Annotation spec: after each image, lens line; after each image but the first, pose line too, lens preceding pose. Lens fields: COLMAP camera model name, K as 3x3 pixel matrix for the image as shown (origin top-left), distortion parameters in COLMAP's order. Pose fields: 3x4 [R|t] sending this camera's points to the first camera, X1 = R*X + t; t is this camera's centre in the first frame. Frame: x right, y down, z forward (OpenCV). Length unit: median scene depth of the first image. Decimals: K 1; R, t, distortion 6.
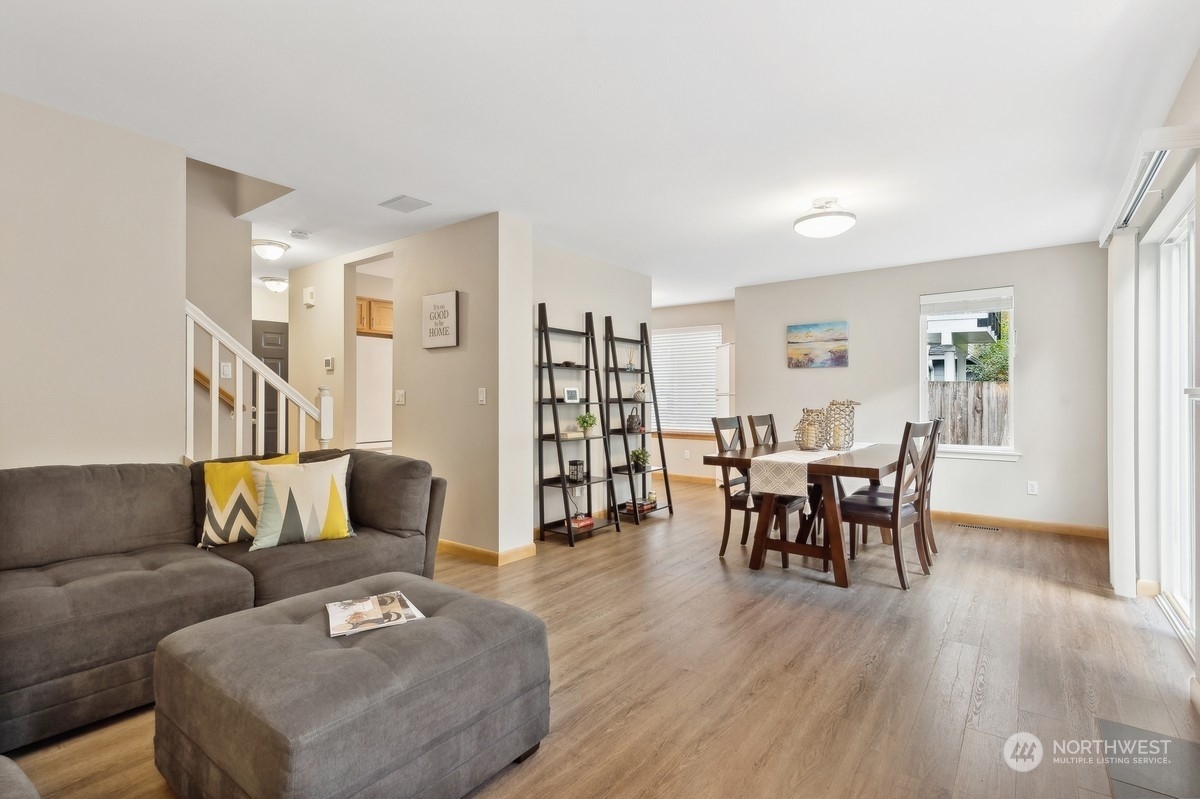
lens RADIAL K [[569.9, 0, 595.7], [0, 569.9, 399.7], [0, 0, 1]] dist [0.015896, 0.000018]
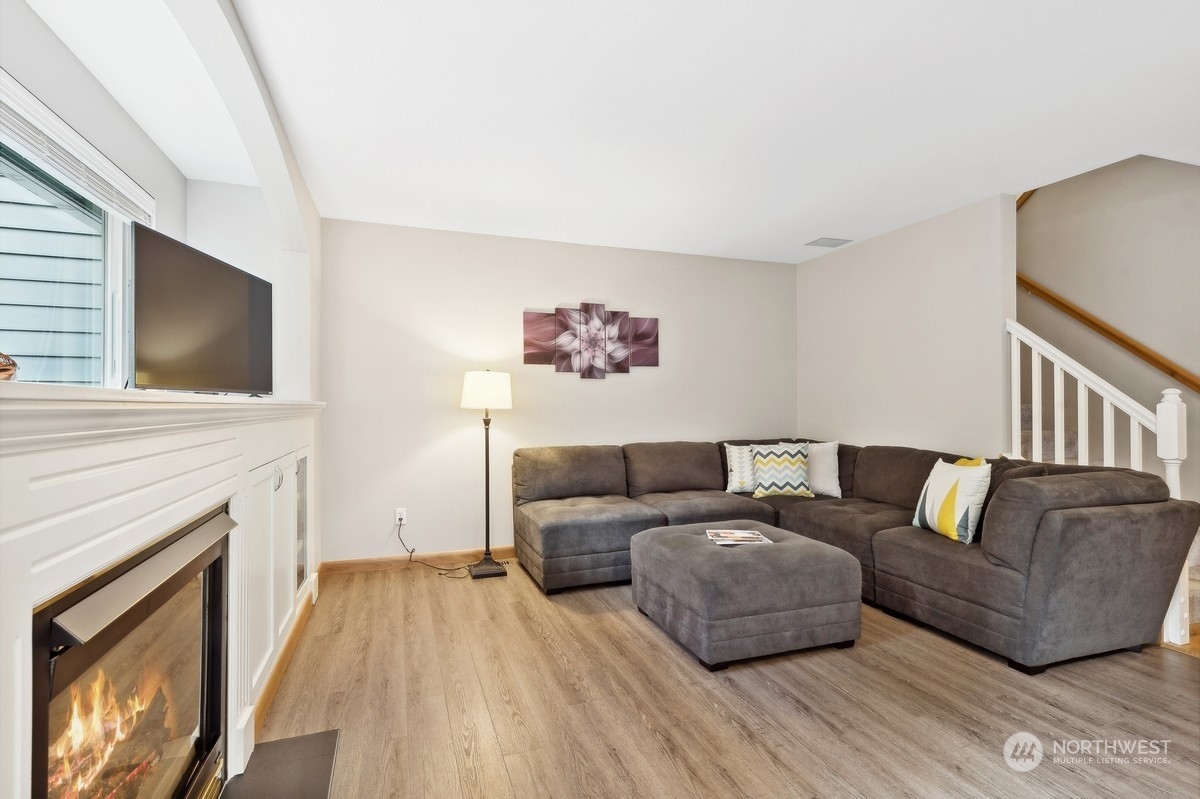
lens RADIAL K [[569.9, 0, 595.7], [0, 569.9, 399.7], [0, 0, 1]] dist [0.015896, 0.000018]
pose [[-0.546653, -0.004737, -0.837346, 1.226035], [-0.001246, 0.999987, -0.004843, -0.009353], [0.837358, -0.001604, -0.546652, 1.598769]]
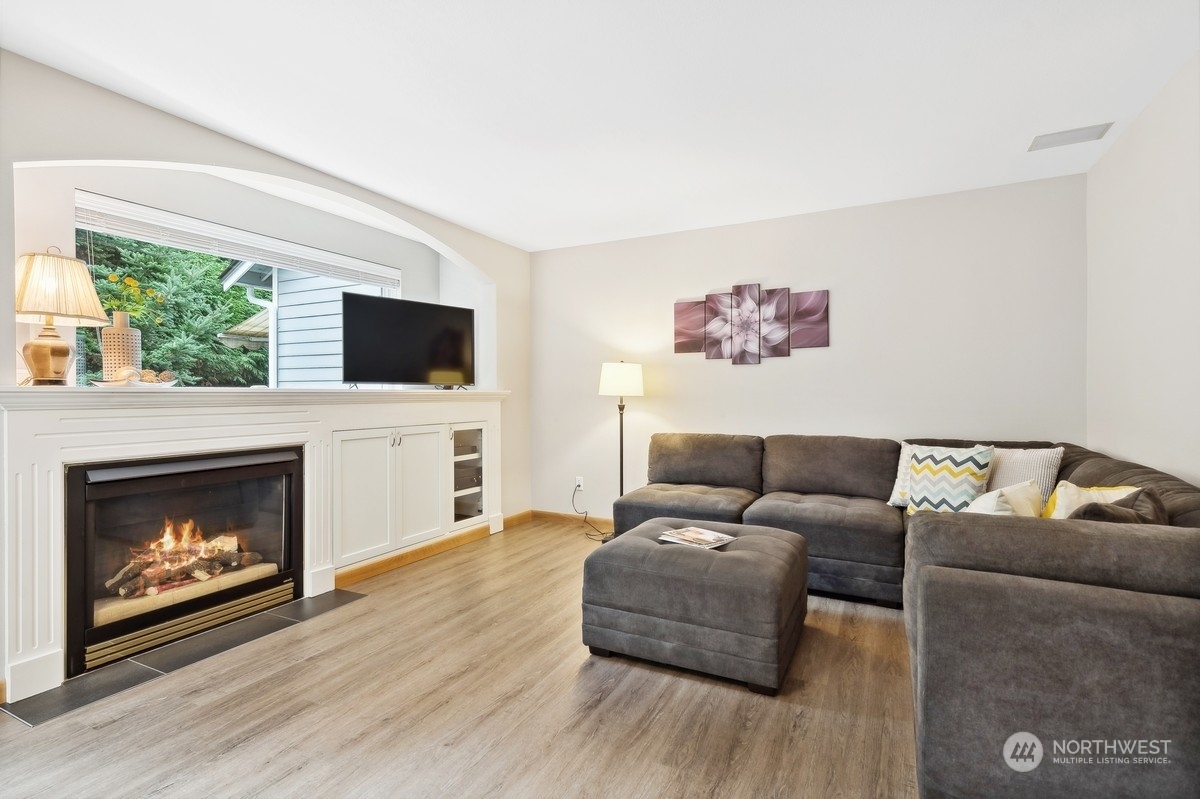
lens RADIAL K [[569.9, 0, 595.7], [0, 569.9, 399.7], [0, 0, 1]] dist [0.015896, 0.000018]
pose [[-0.985106, 0.006492, -0.171823, 0.123418], [0.003809, 0.999866, 0.015941, -0.007803], [0.171904, 0.015049, -0.984999, 2.471112]]
